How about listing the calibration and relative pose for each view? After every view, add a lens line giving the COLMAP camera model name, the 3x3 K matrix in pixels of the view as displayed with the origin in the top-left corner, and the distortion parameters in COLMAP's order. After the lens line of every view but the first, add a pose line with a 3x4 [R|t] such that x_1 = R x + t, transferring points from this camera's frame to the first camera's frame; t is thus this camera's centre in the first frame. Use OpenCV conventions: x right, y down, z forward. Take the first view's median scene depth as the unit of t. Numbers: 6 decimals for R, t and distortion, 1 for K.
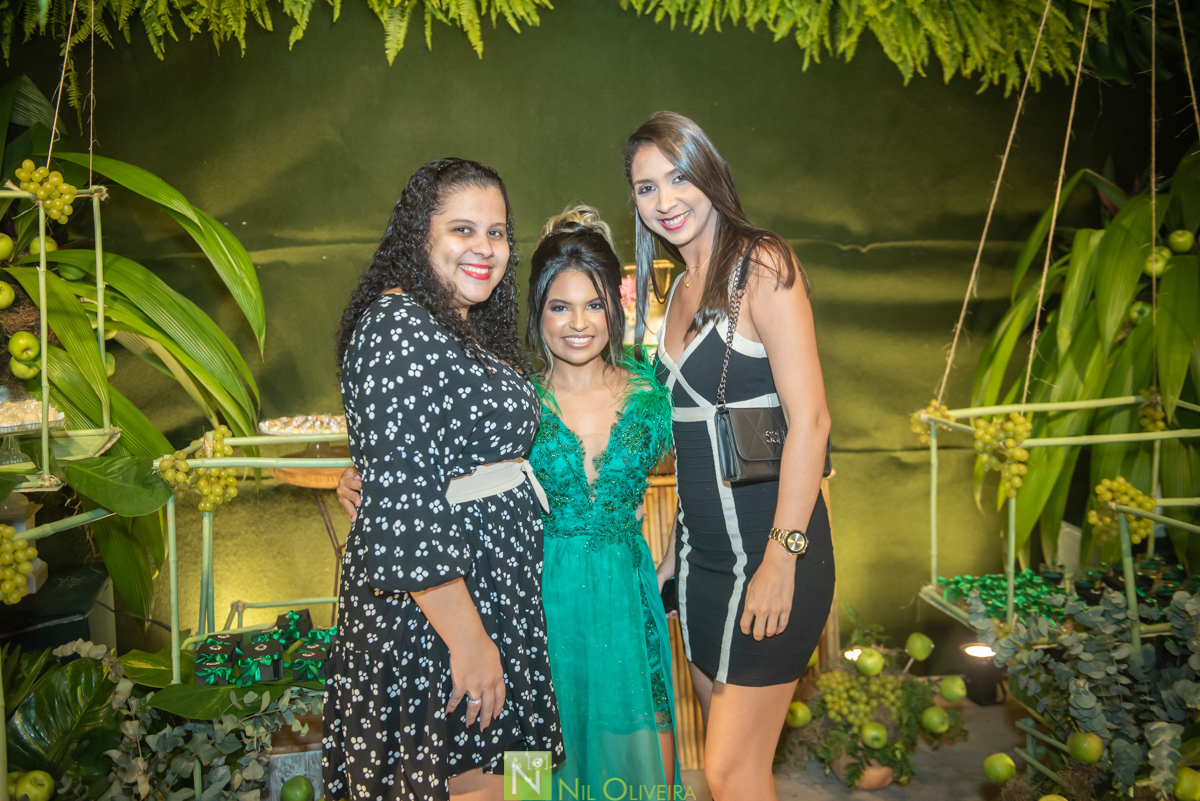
lens RADIAL K [[1207.3, 0, 604.2], [0, 1207.3, 409.0], [0, 0, 1]] dist [0.052503, 0.000000]
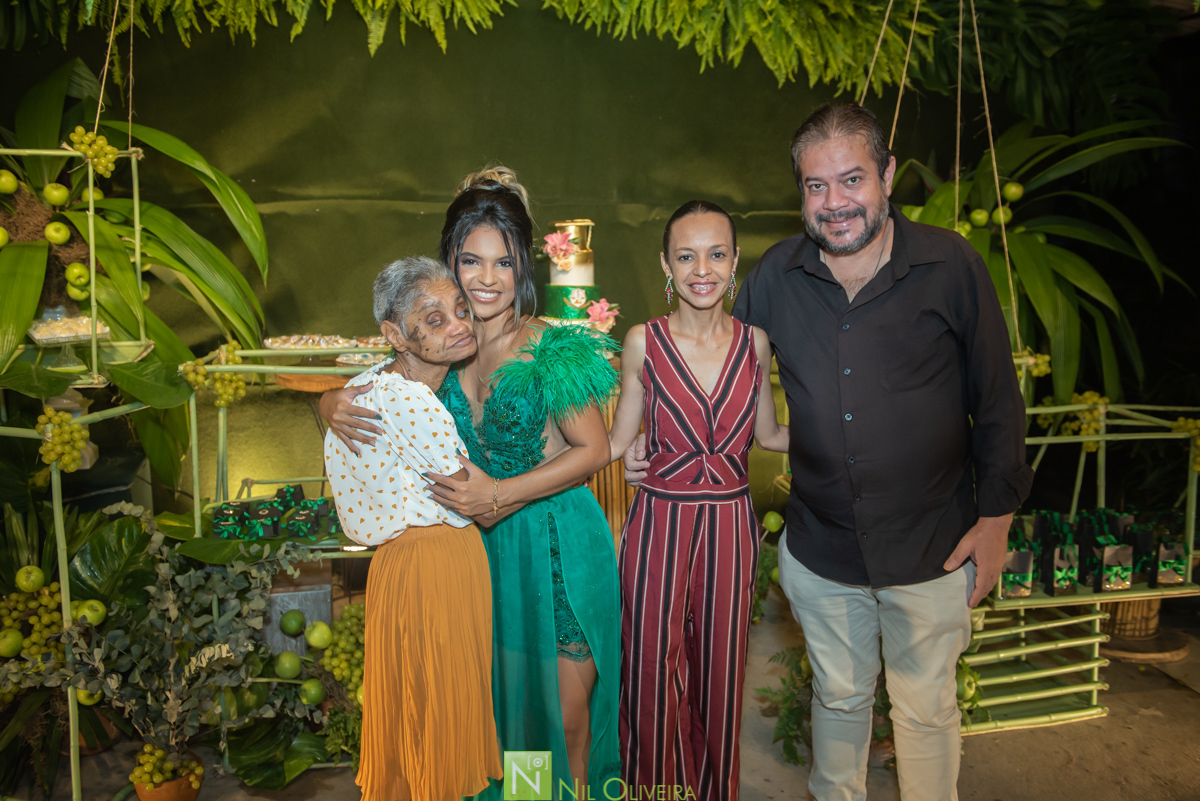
lens RADIAL K [[966.7, 0, 598.0], [0, 966.7, 402.9], [0, 0, 1]] dist [-0.006073, -0.005755]
pose [[0.998573, 0.019962, 0.049533, 0.016119], [-0.023100, 0.997708, 0.063606, 0.004862], [-0.048150, -0.064660, 0.996745, -0.029682]]
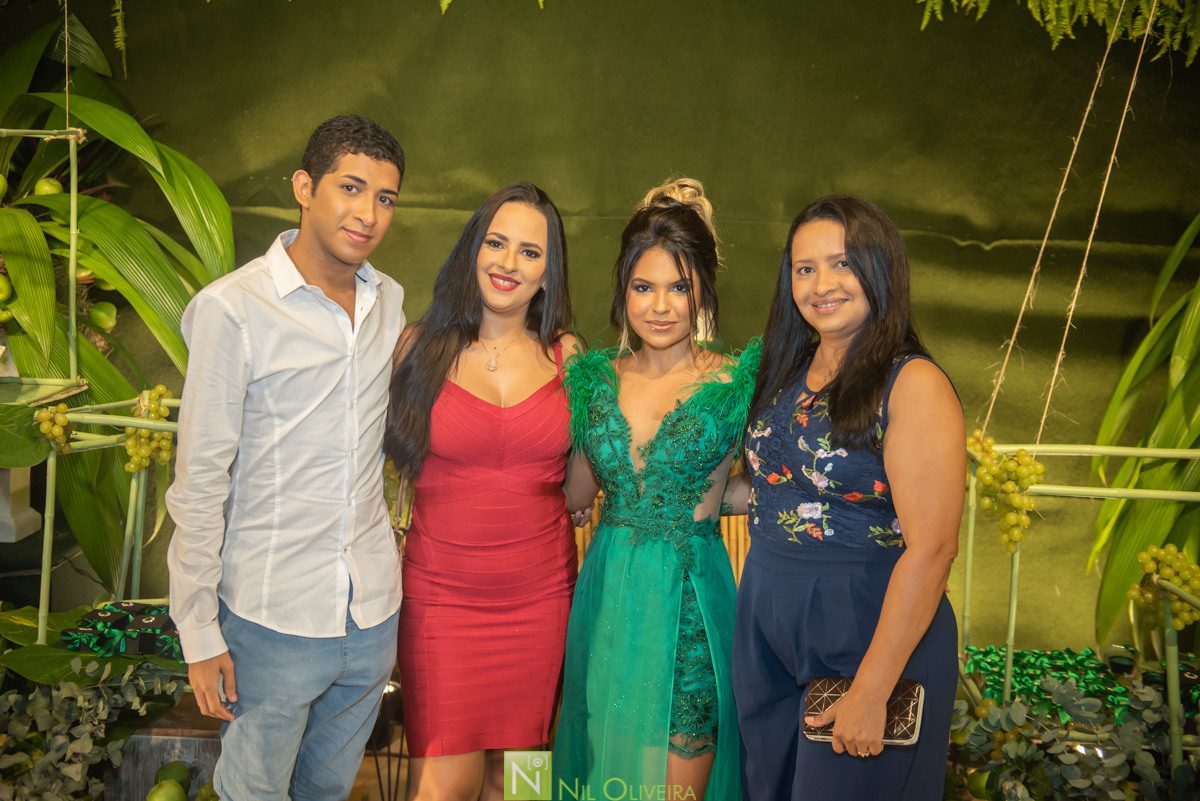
lens RADIAL K [[1380.2, 0, 604.5], [0, 1380.2, 407.4], [0, 0, 1]] dist [0.090609, 0.000000]
pose [[0.967784, 0.087647, -0.236034, 0.239177], [-0.088979, 0.996021, 0.005025, -0.004509], [0.235535, 0.016139, 0.971732, 0.018432]]
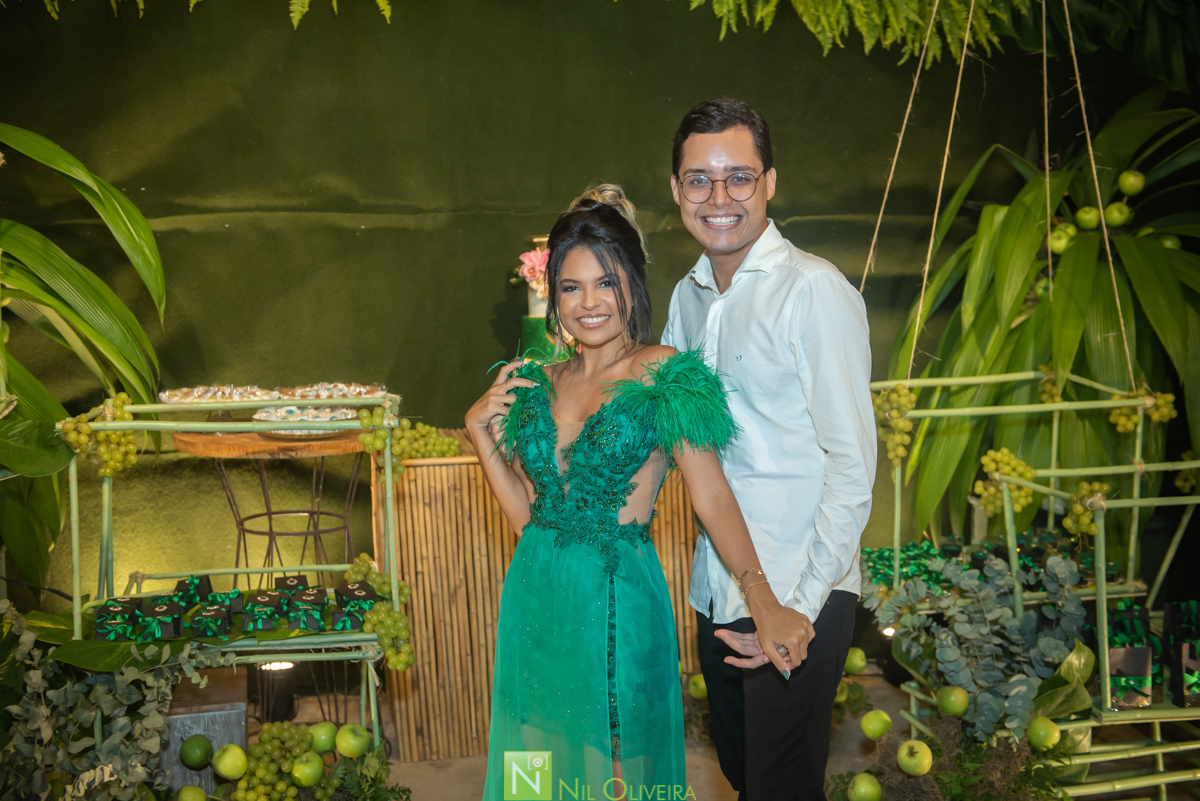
lens RADIAL K [[1380.2, 0, 597.3], [0, 1380.2, 409.8], [0, 0, 1]] dist [0.090609, 0.000000]
pose [[0.999515, 0.005370, 0.030666, 0.037541], [-0.005622, 0.999951, 0.008122, 0.013750], [-0.030621, -0.008291, 0.999497, -0.144510]]
